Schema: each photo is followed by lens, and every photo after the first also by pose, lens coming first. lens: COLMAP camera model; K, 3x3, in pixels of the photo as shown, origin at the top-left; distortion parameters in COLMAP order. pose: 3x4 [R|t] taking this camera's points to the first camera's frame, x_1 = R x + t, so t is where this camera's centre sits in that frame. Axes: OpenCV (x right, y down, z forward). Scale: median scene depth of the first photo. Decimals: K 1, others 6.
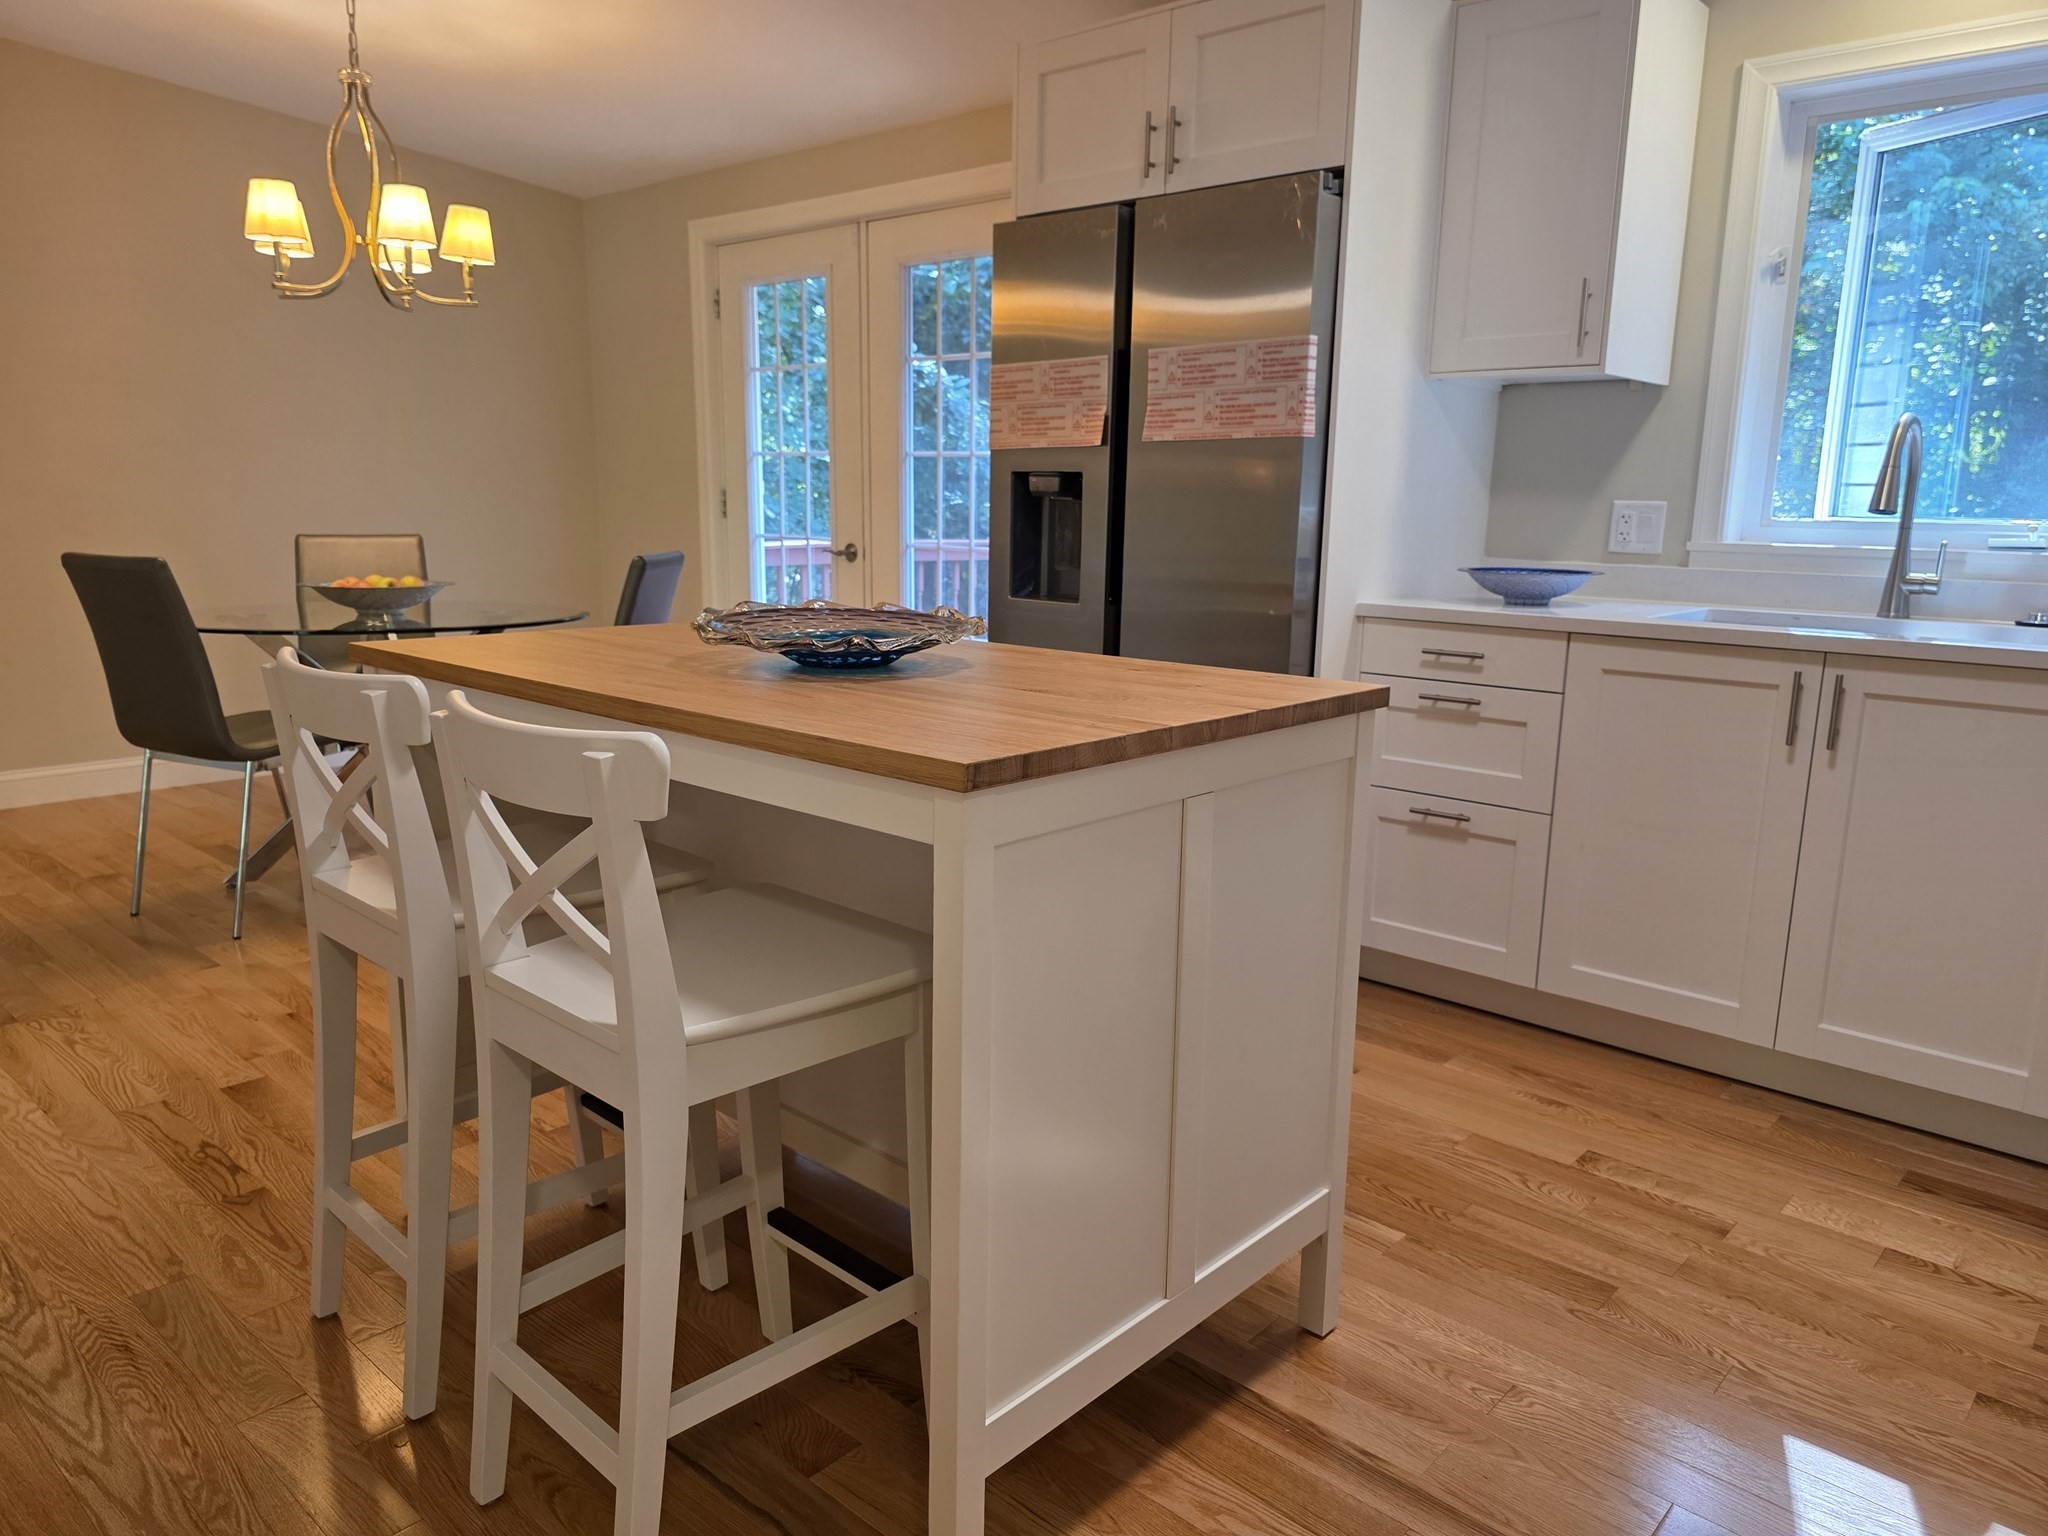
lens RADIAL K [[1385.0, 0, 1034.3], [0, 1385.0, 772.8], [0, 0, 1]] dist [0.047334, -0.035899]
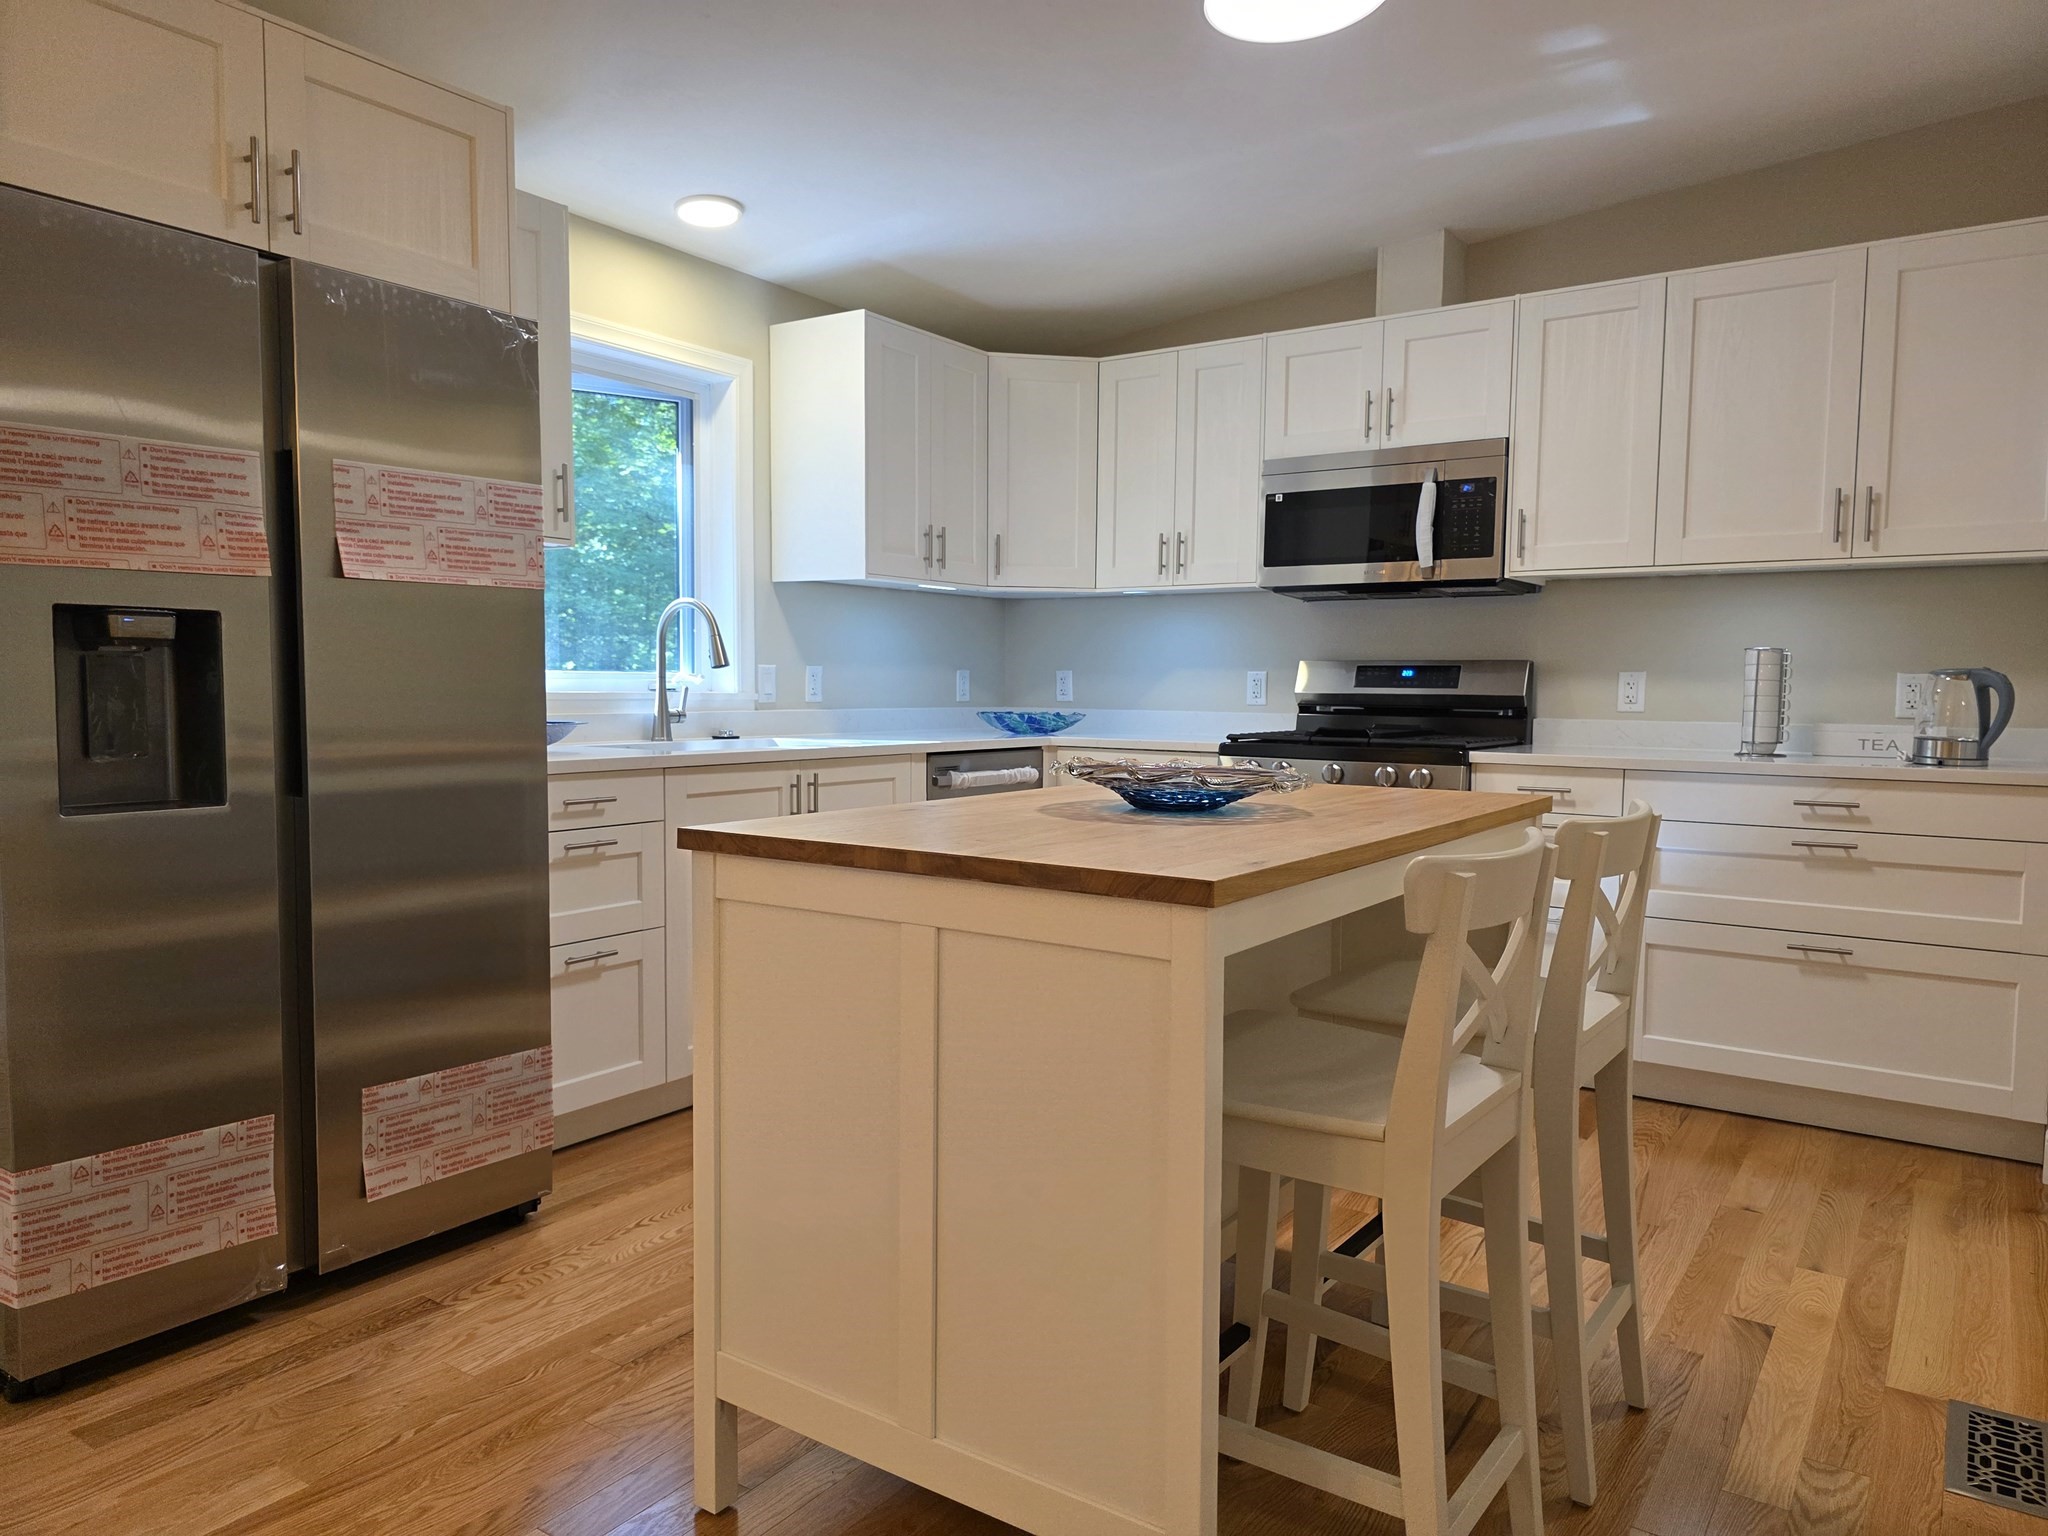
lens RADIAL K [[1386.4, 0, 1067.9], [0, 1386.4, 771.0], [0, 0, 1]] dist [0.045916, -0.035478]
pose [[-0.152431, -0.085051, 0.984648, -0.840611], [0.180613, 0.977115, 0.112360, -0.172362], [-0.971671, 0.194968, -0.133581, 0.846544]]
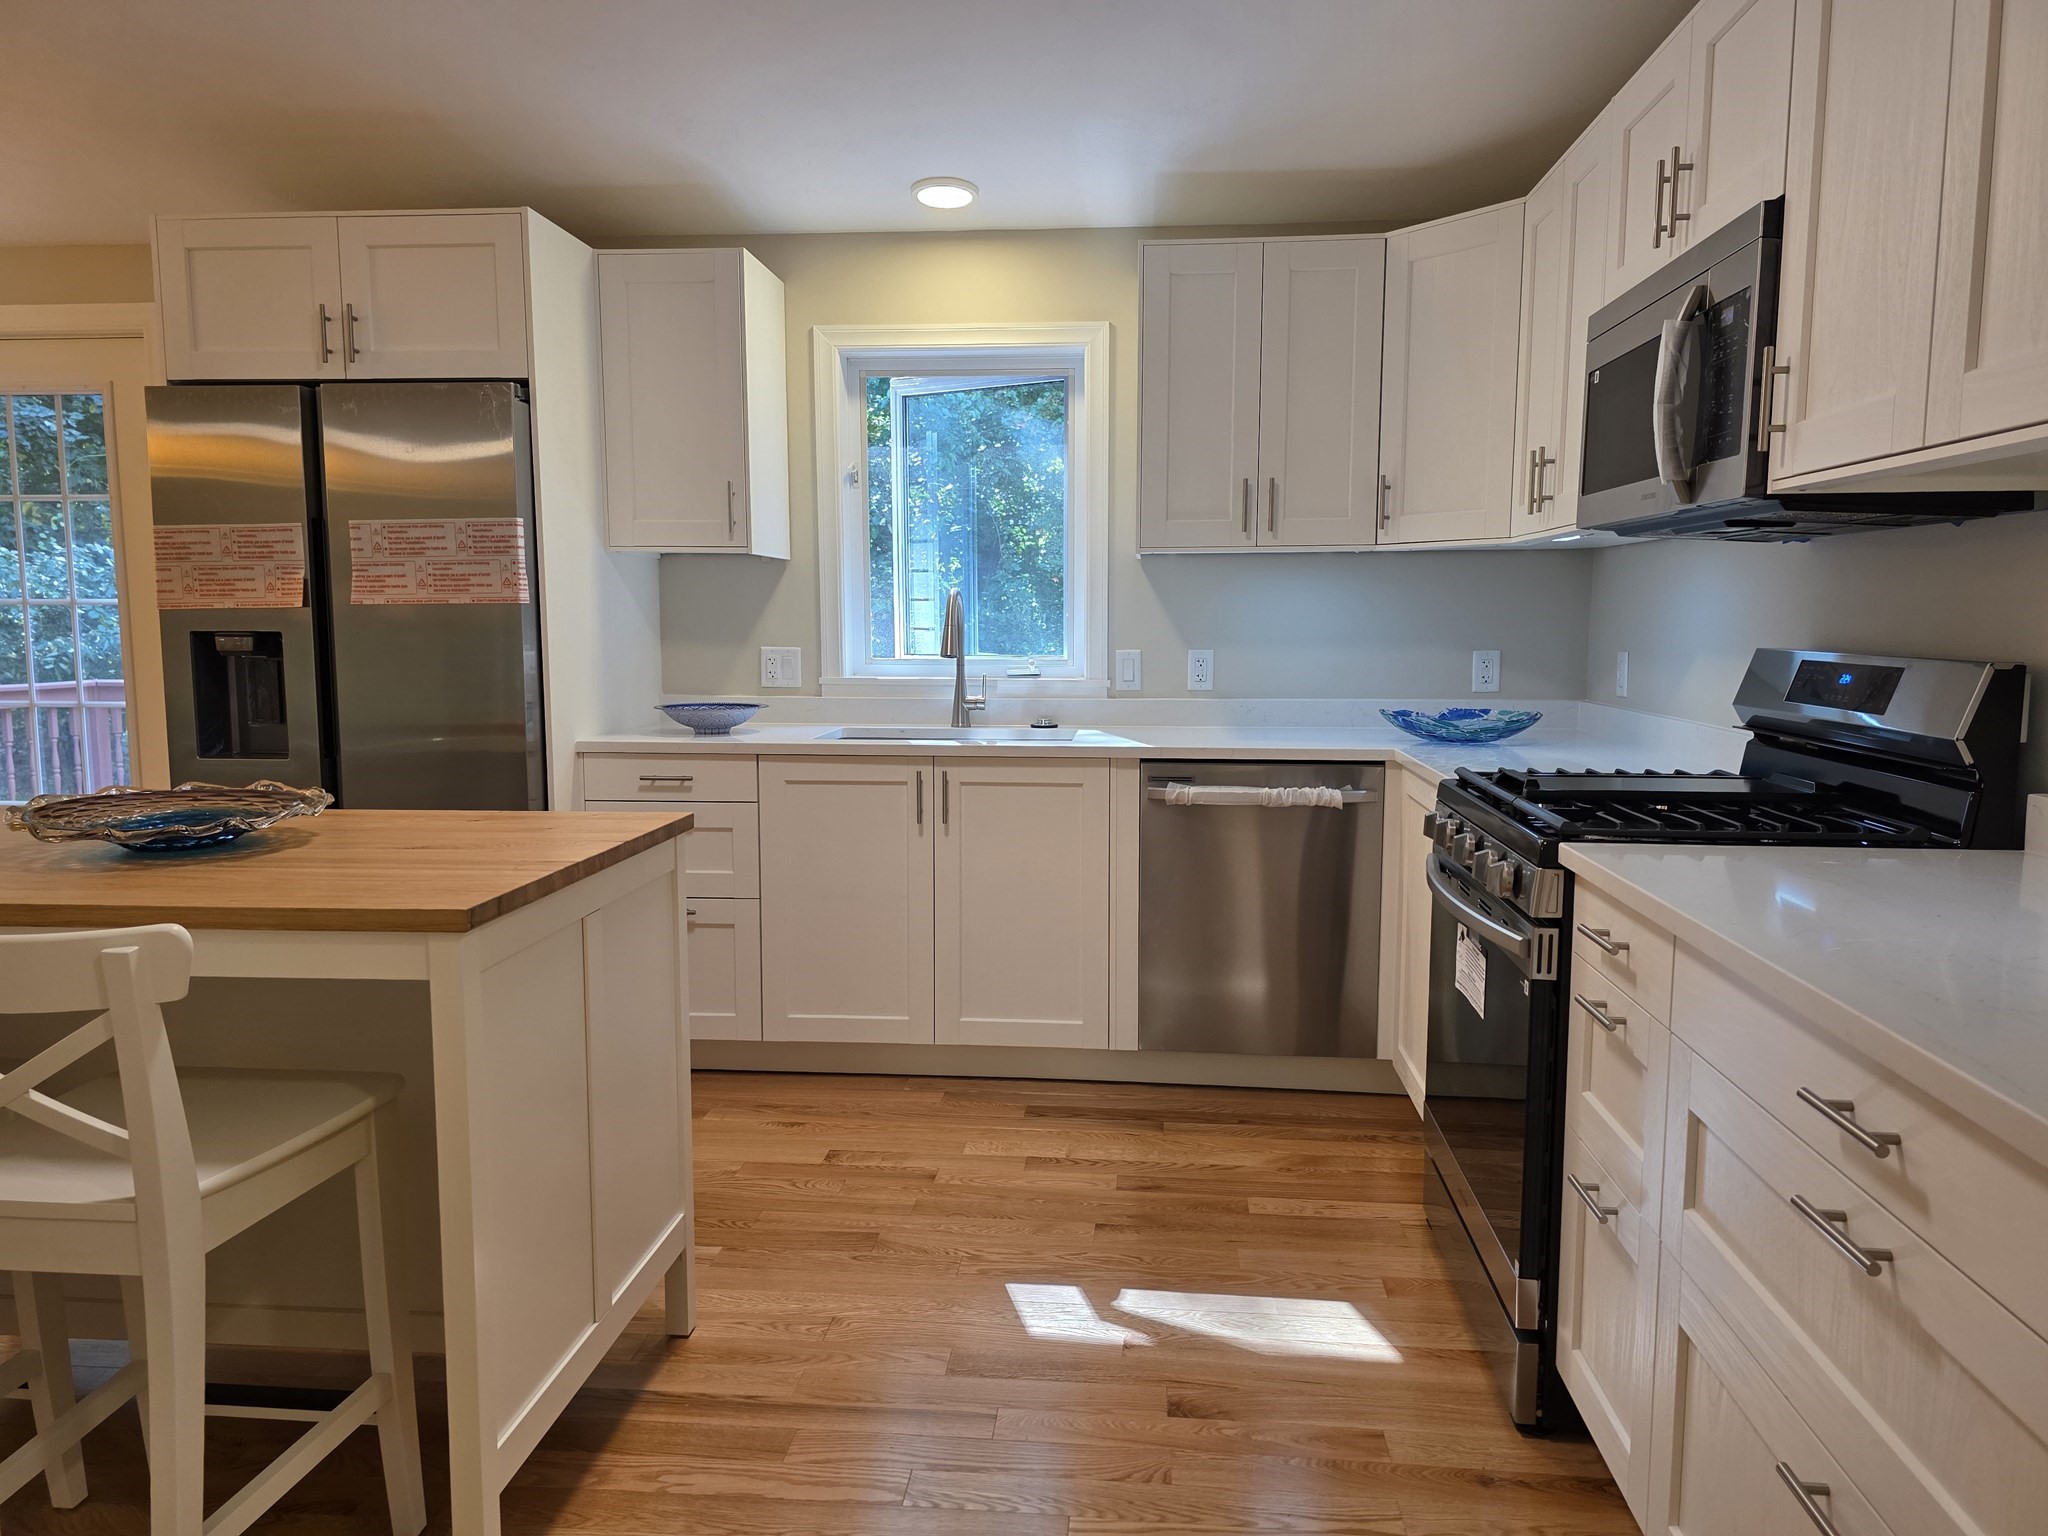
lens RADIAL K [[1385.0, 0, 1034.3], [0, 1385.0, 772.8], [0, 0, 1]] dist [0.047334, -0.035899]
pose [[0.795780, -0.086636, 0.599357, -0.180365], [0.132251, 0.990687, -0.032391, -0.009414], [-0.590969, 0.105042, 0.799826, -0.167857]]
